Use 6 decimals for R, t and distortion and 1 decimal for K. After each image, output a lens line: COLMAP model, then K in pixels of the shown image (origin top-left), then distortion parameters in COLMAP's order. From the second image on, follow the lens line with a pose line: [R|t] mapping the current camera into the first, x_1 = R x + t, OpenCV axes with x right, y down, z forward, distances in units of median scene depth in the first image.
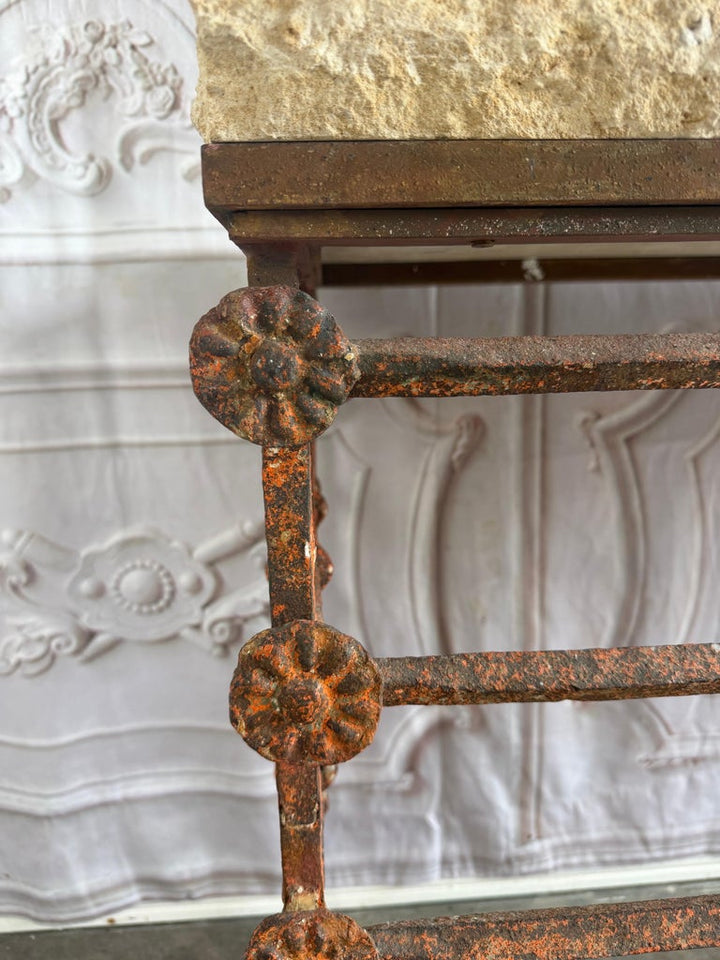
lens RADIAL K [[704.0, 0, 363.7], [0, 704.0, 473.4], [0, 0, 1]] dist [-0.025966, -0.001469]
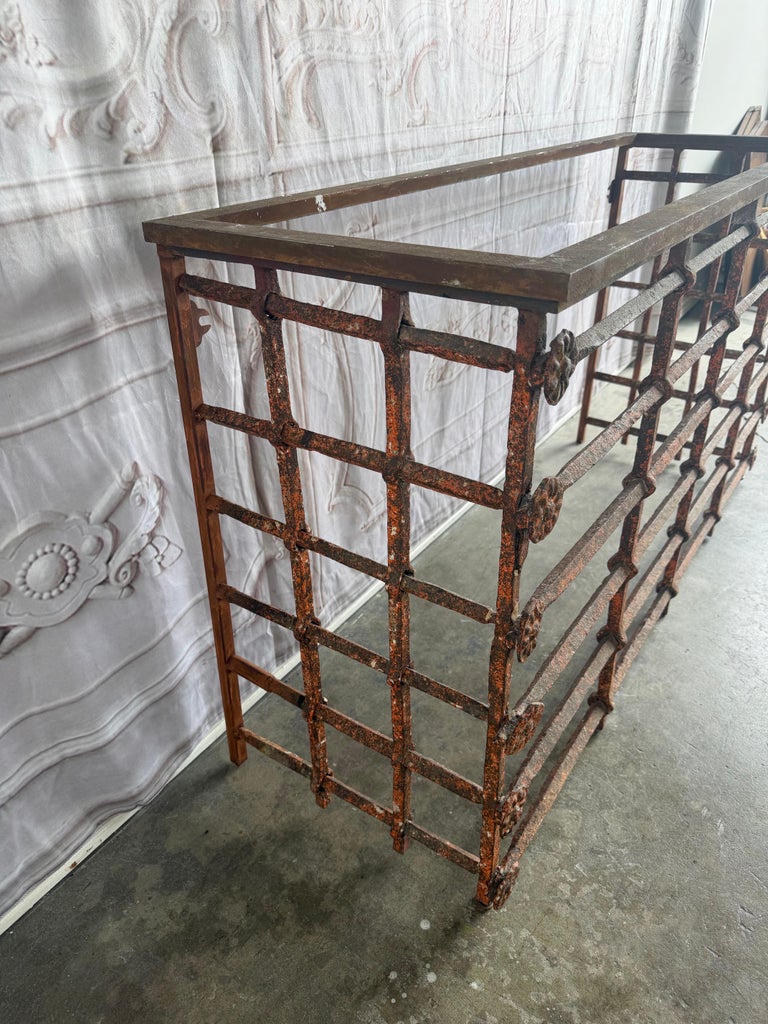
lens RADIAL K [[727.8, 0, 386.2], [0, 727.8, 518.4], [0, 0, 1]] dist [-0.004574, -0.002925]
pose [[0.610202, -0.395544, 0.686439, -0.692061], [0.159474, 0.910037, 0.382624, -0.214694], [-0.776029, -0.124008, 0.618385, -0.000765]]
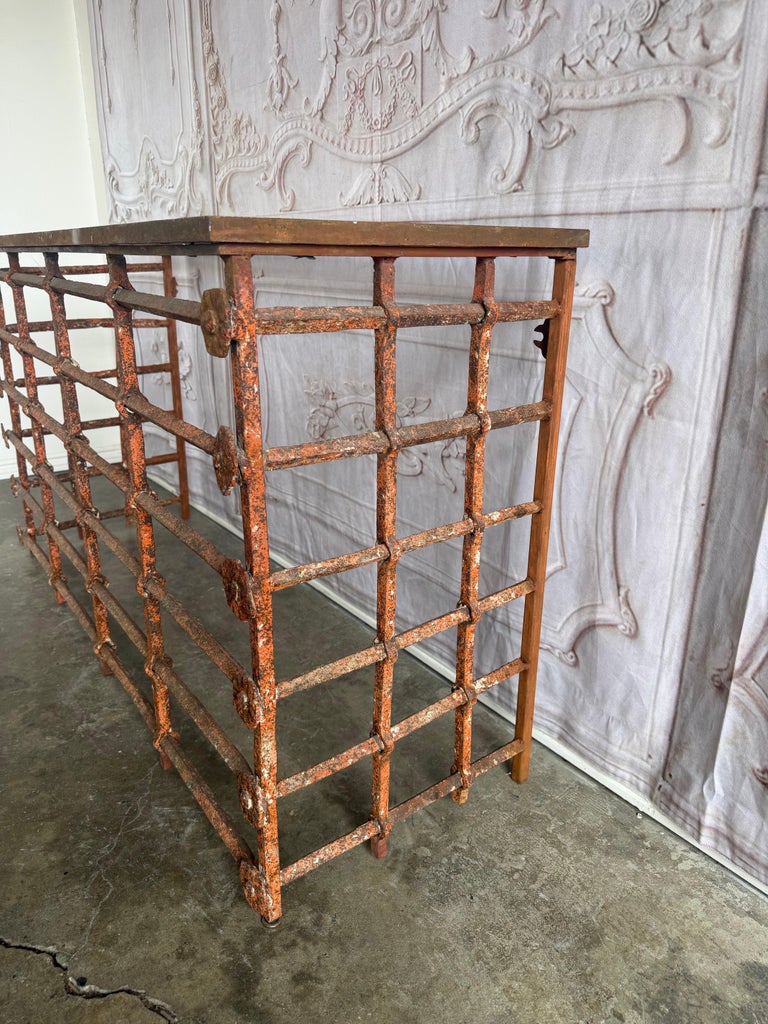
lens RADIAL K [[723.1, 0, 377.4], [0, 723.1, 497.1], [0, 0, 1]] dist [0.018085, -0.023781]
pose [[0.542745, 0.298958, -0.784890, 2.494644], [-0.190672, 0.953964, 0.231509, -0.132214], [0.817969, 0.024006, 0.574762, 0.073903]]
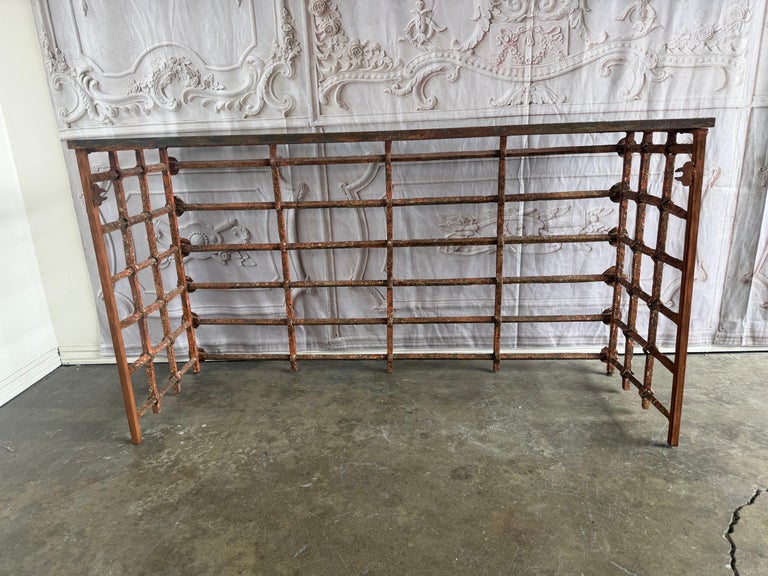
lens RADIAL K [[539.7, 0, 380.5], [0, 539.7, 289.7], [0, 0, 1]] dist [0.023322, -0.028750]
pose [[0.994078, 0.021376, -0.106543, 0.718375], [-0.011342, 0.995516, 0.093910, 0.145244], [0.108073, -0.092146, 0.989863, -1.242385]]
